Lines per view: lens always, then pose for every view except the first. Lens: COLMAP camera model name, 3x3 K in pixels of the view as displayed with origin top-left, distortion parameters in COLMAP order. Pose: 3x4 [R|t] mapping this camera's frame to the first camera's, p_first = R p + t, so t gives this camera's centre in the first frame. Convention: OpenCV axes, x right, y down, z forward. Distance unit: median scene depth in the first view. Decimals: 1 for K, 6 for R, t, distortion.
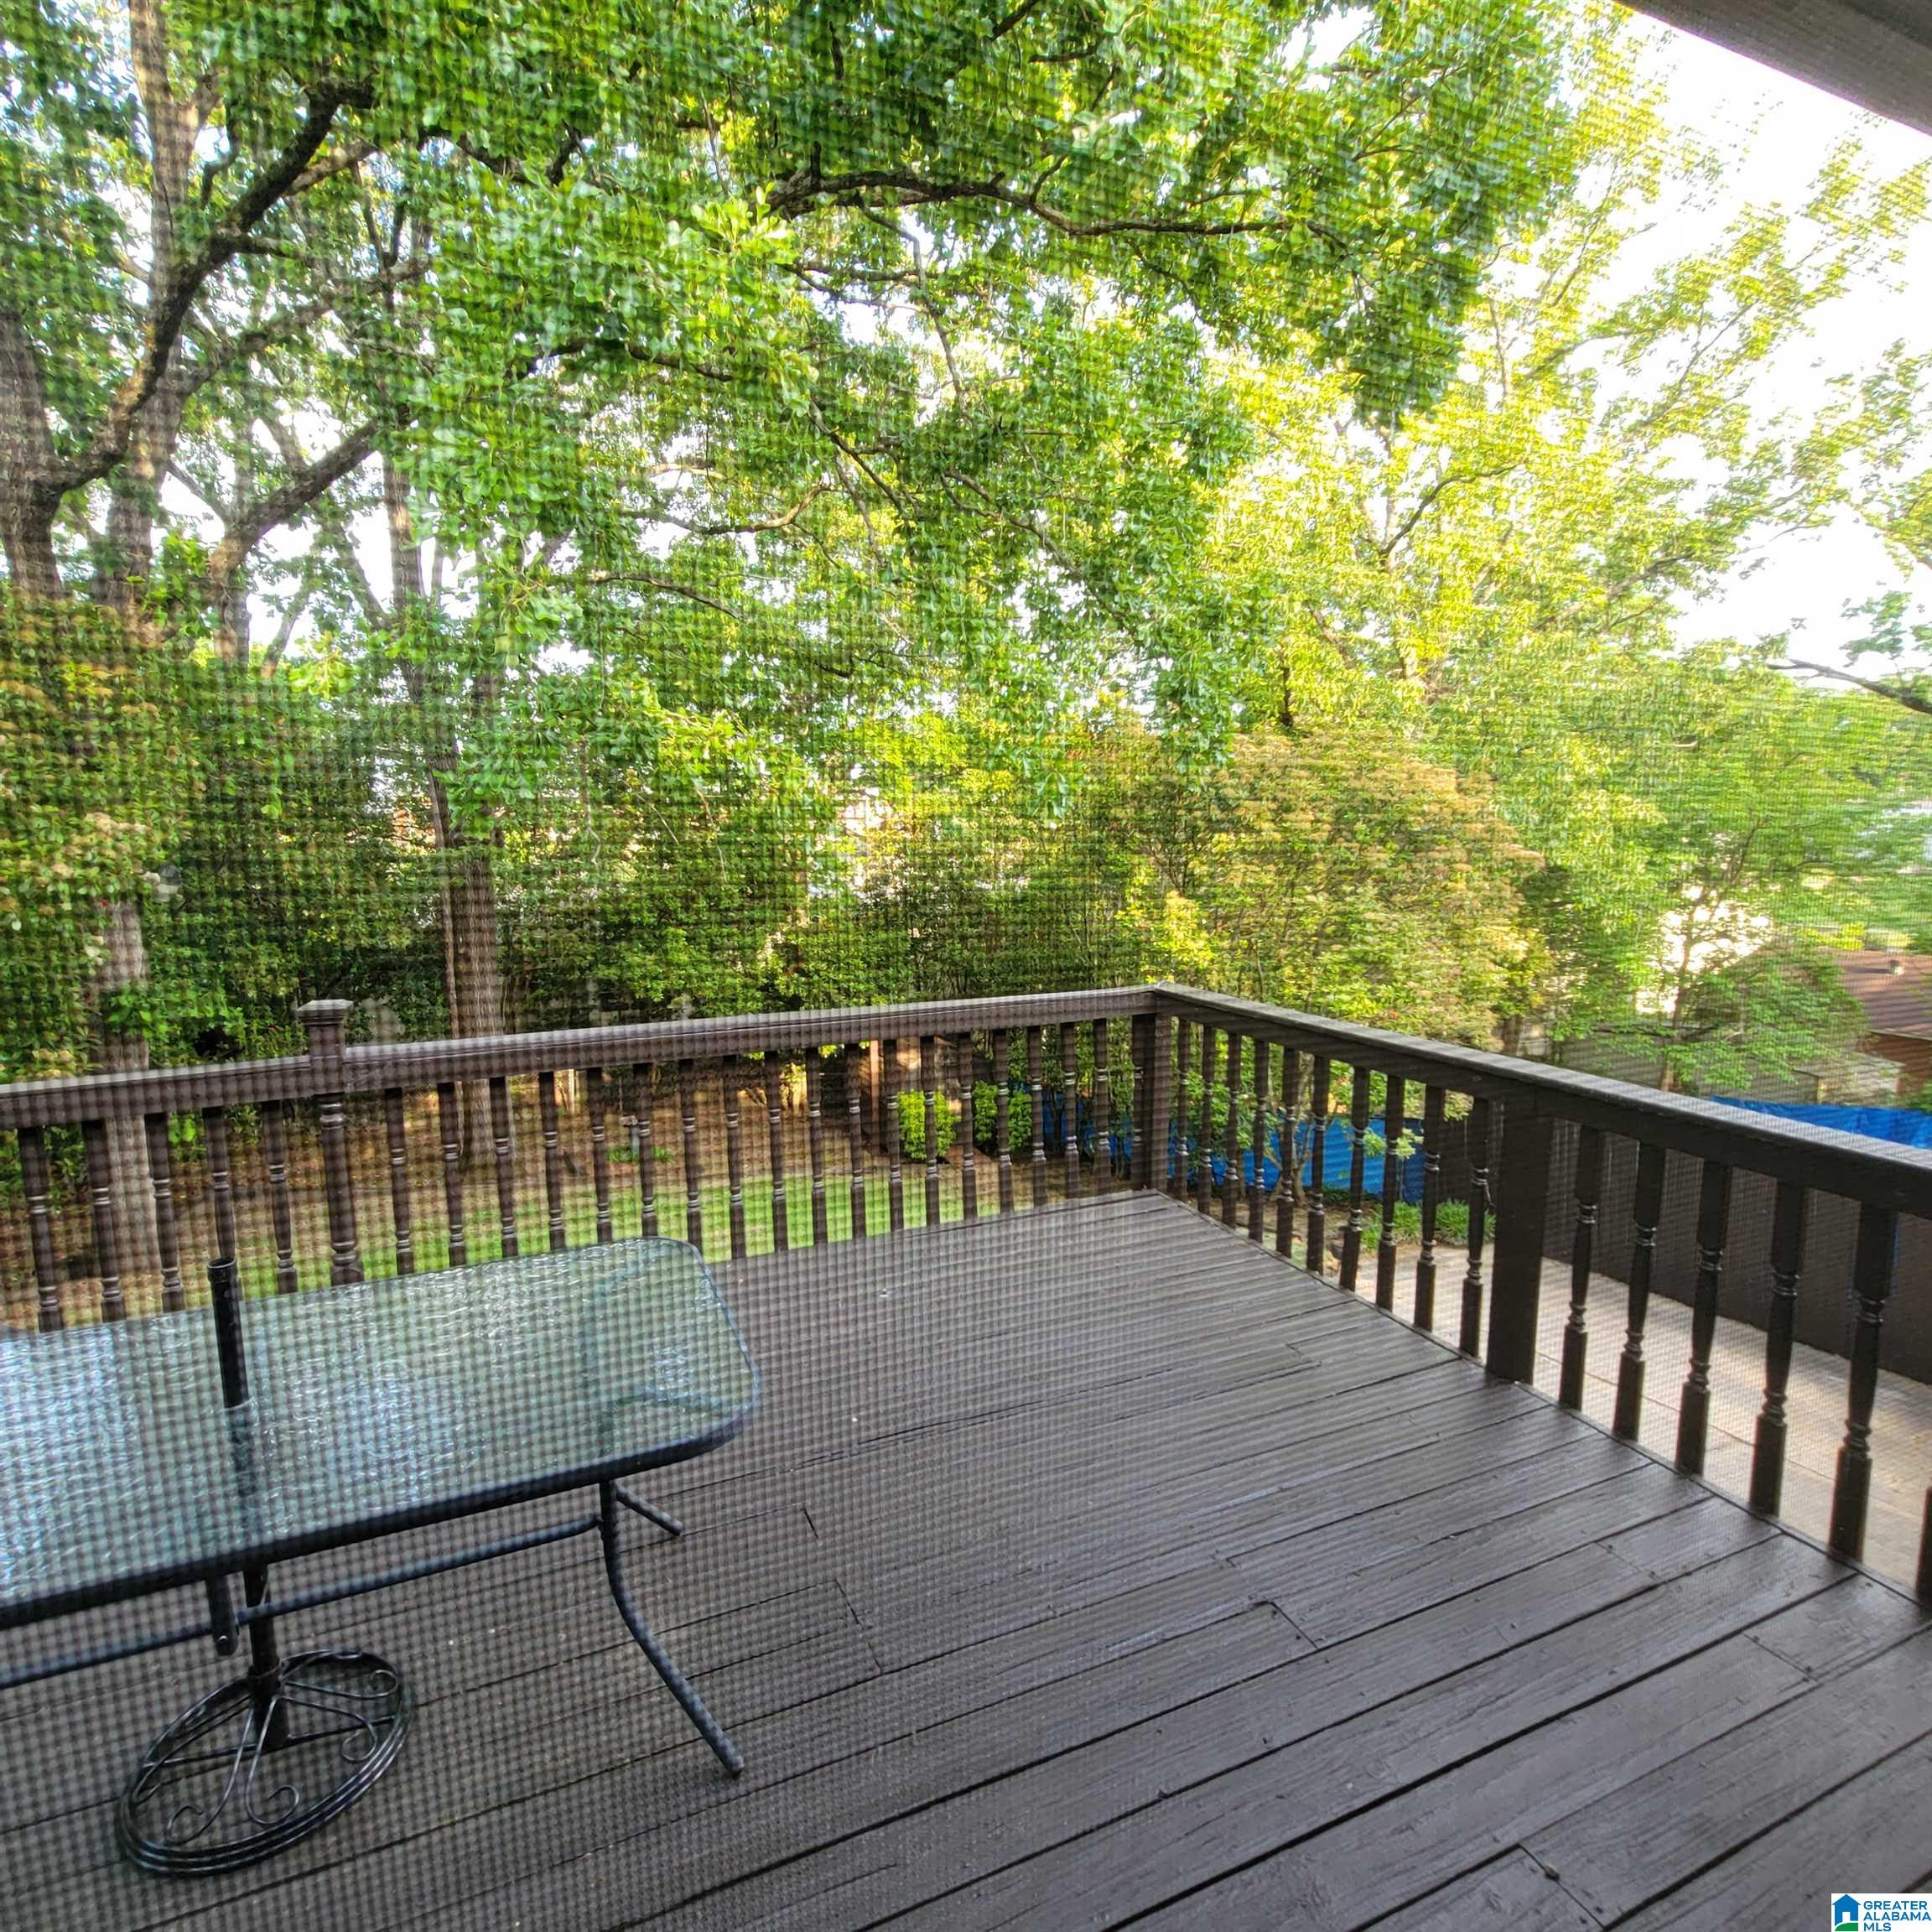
lens RADIAL K [[1058.6, 0, 940.7], [0, 1058.6, 982.7], [0, 0, 1]] dist [-0.003607, -0.000729]
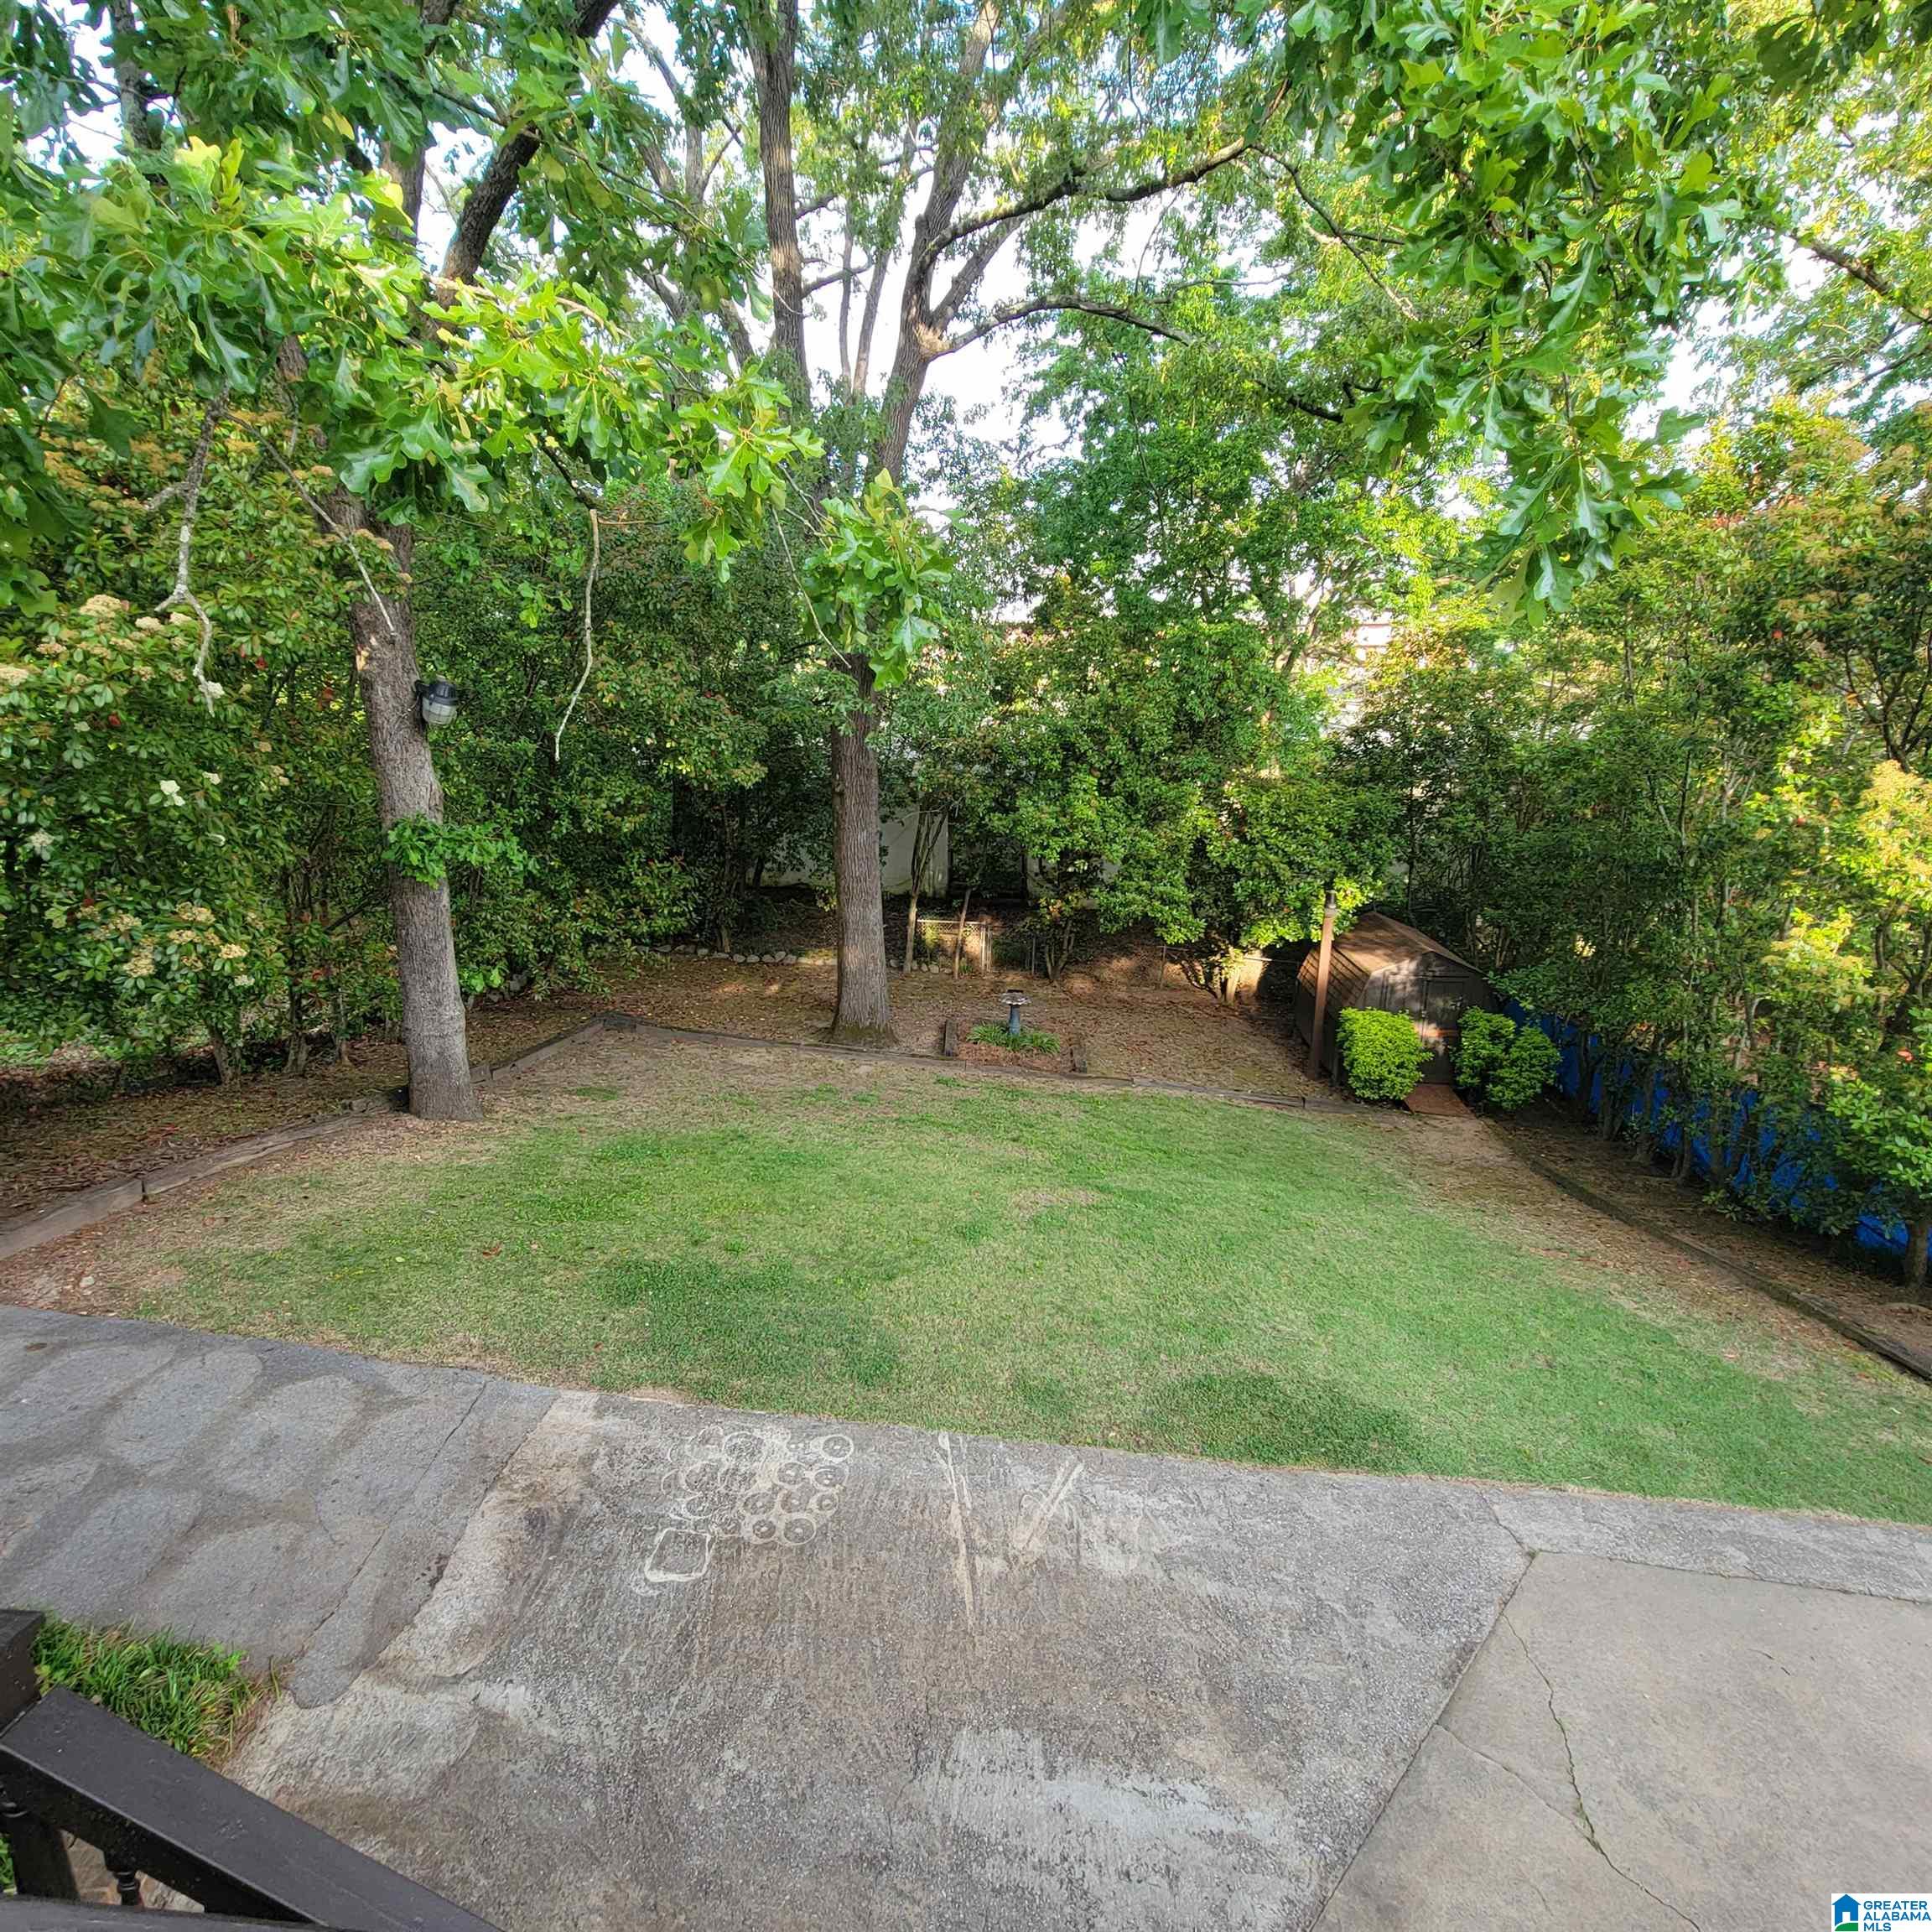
lens RADIAL K [[1058.6, 0, 940.7], [0, 1058.6, 982.7], [0, 0, 1]] dist [-0.003607, -0.000729]
pose [[0.890682, 0.135997, -0.433809, 0.025091], [-0.068784, 0.983536, 0.167109, -0.020266], [0.449393, -0.119002, 0.885372, 0.190030]]
